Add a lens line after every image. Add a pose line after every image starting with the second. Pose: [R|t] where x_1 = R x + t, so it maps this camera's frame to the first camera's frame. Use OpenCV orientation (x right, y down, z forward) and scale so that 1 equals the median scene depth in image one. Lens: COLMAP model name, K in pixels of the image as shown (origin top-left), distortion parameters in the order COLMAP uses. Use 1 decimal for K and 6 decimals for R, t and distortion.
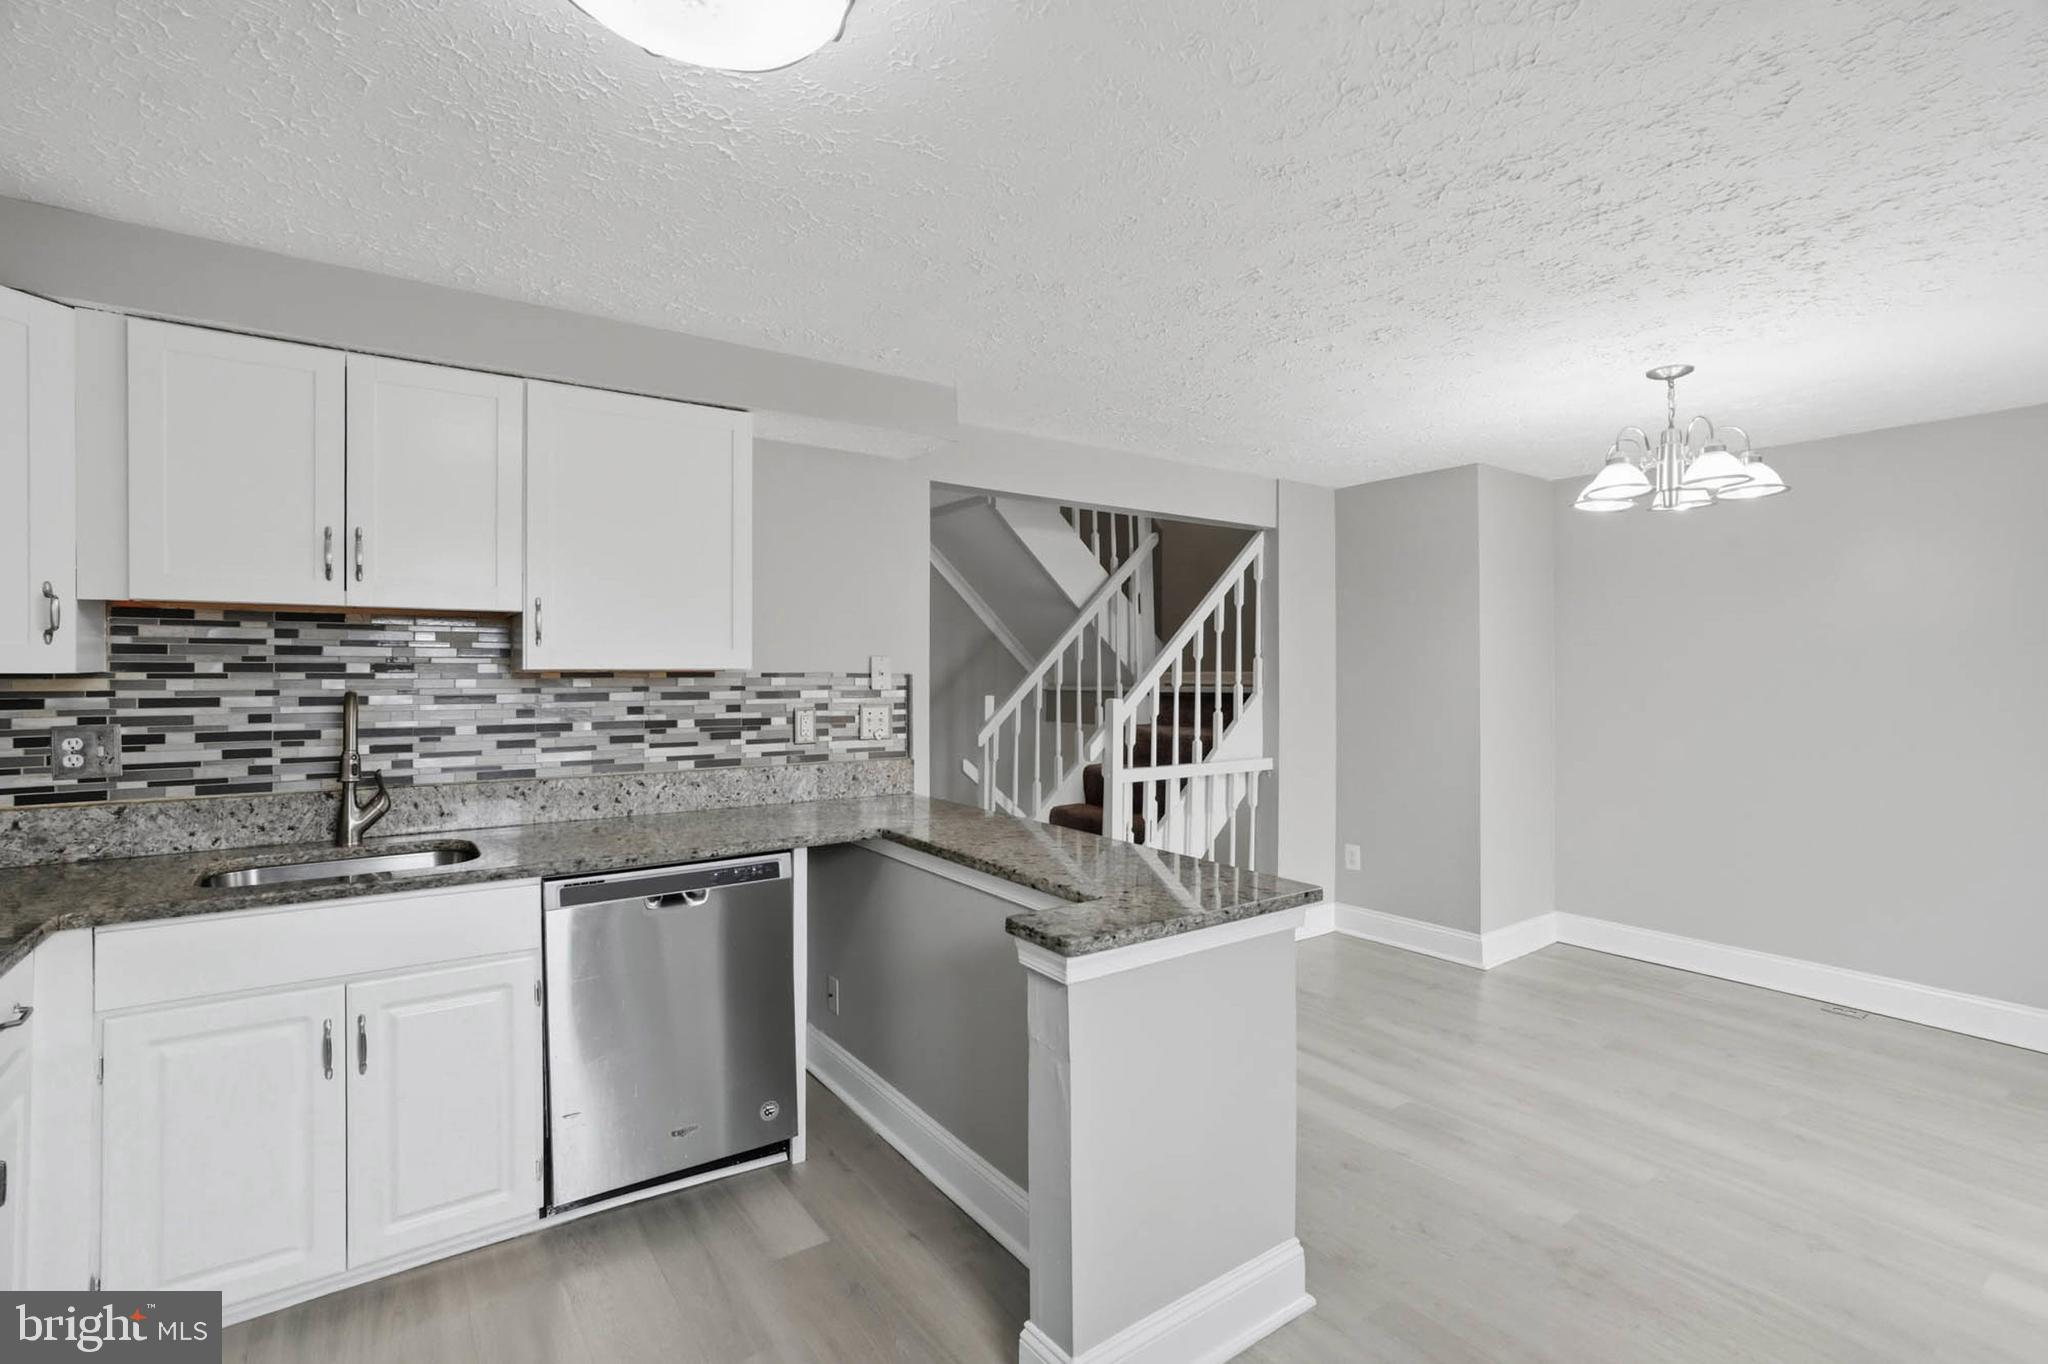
lens RADIAL K [[941.5, 0, 1032.4], [0, 941.5, 678.6], [0, 0, 1]] dist [-0.057928, 0.031924]
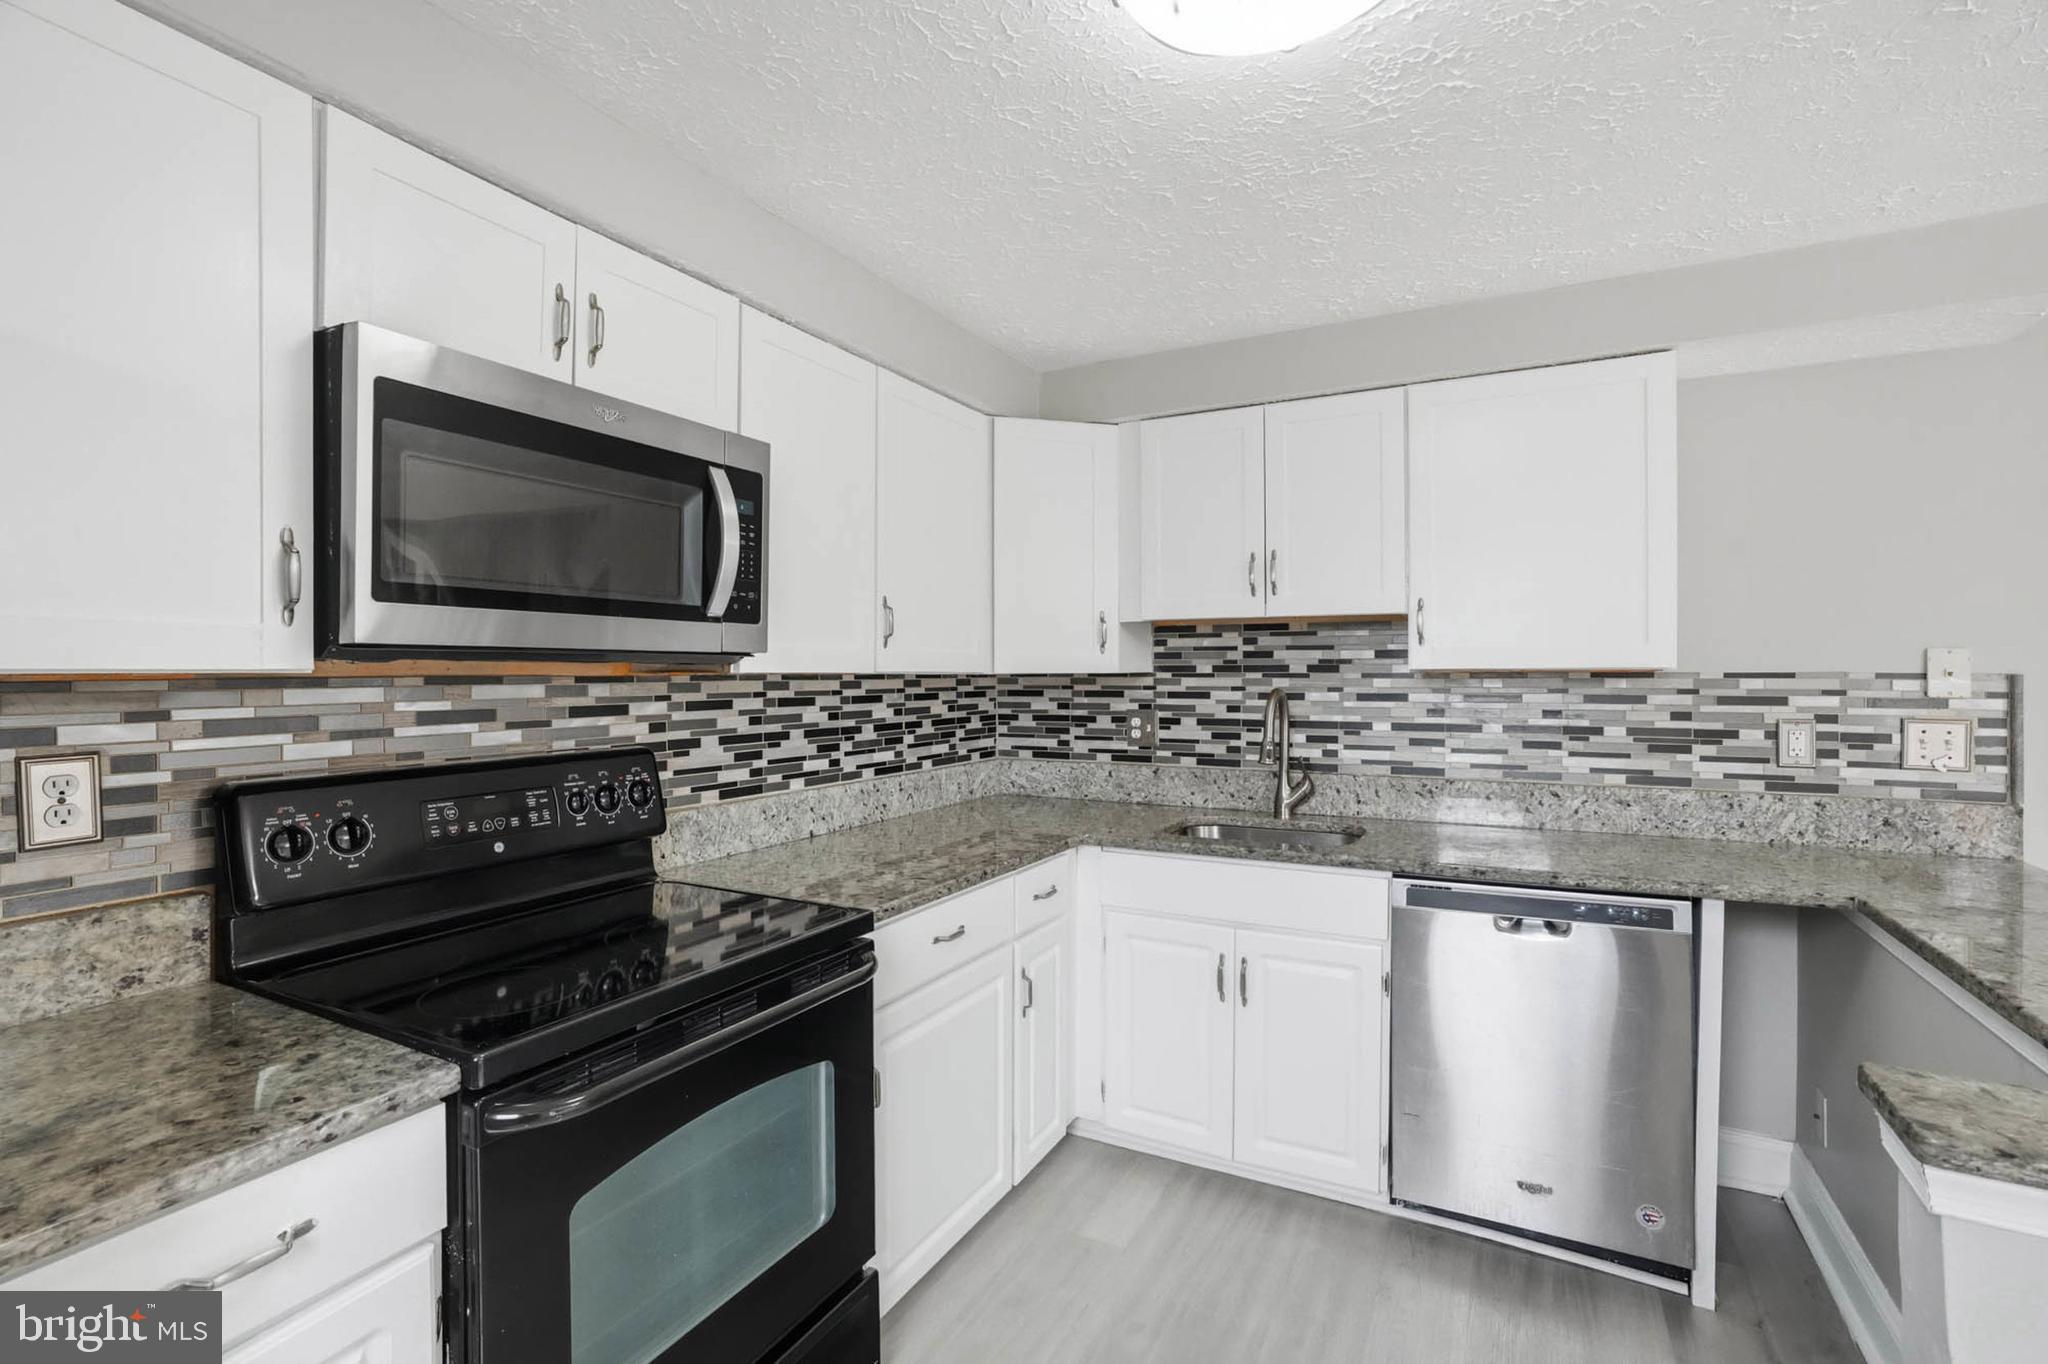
lens RADIAL K [[951.6, 0, 1026.9], [0, 951.6, 682.5], [0, 0, 1]] dist [-0.050896, 0.029698]
pose [[0.438100, 0.007891, -0.898892, 0.195931], [-0.004460, 0.999968, 0.006604, -0.000440], [0.898915, 0.001116, 0.438121, 0.155237]]
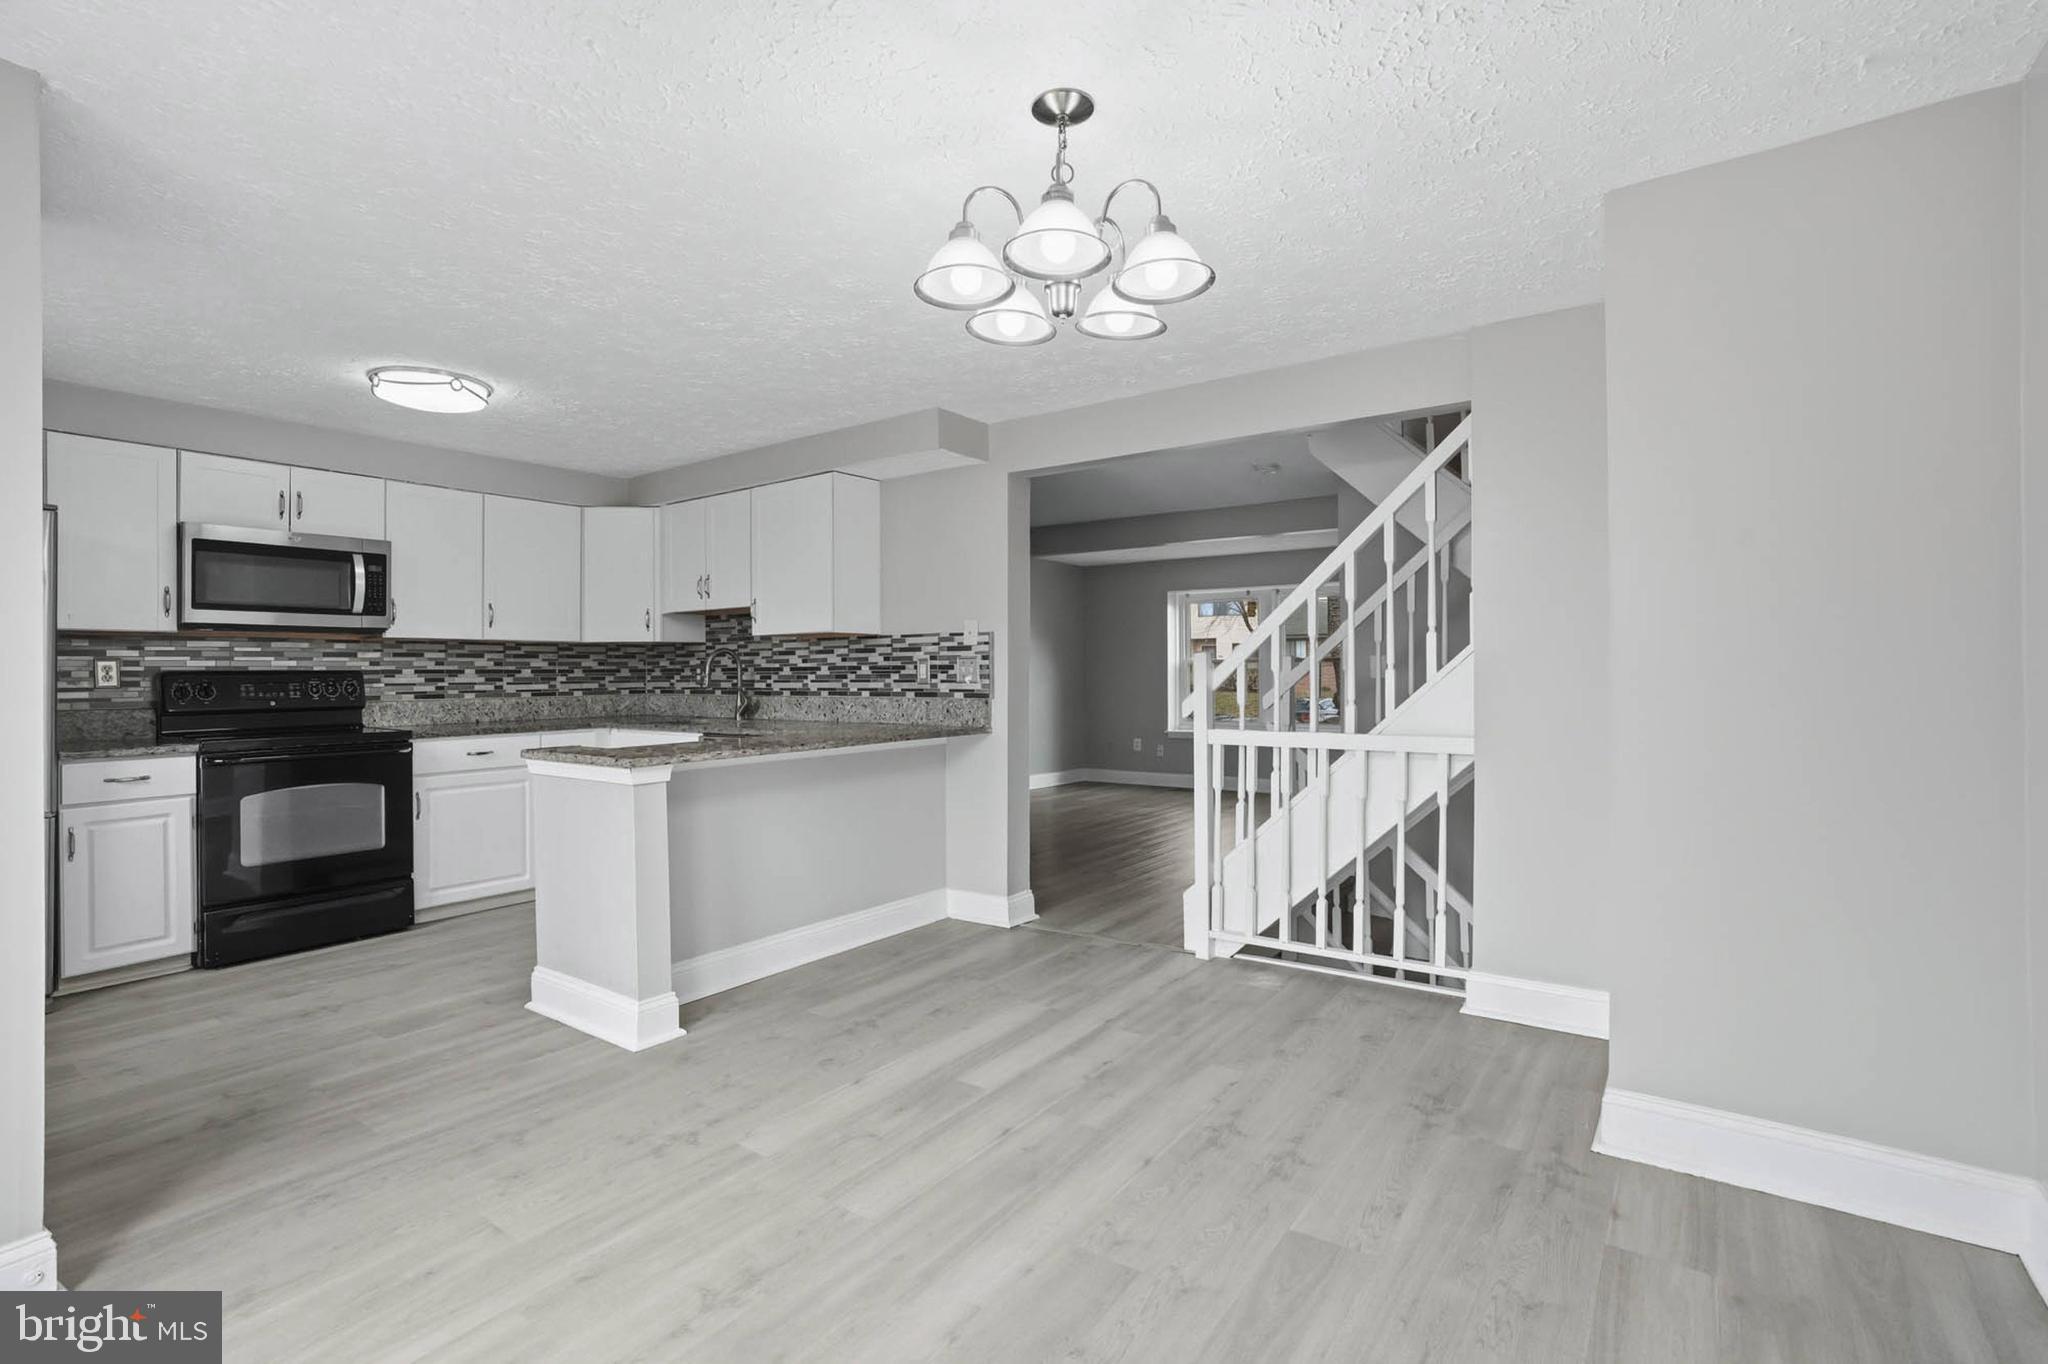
lens RADIAL K [[966.8, 0, 1033.7], [0, 966.8, 677.3], [0, 0, 1]] dist [-0.062030, 0.035471]
pose [[0.315640, 0.000820, -0.948879, 1.494571], [0.000923, 0.999999, 0.001172, 0.072881], [0.948879, -0.001246, 0.315638, 0.877012]]
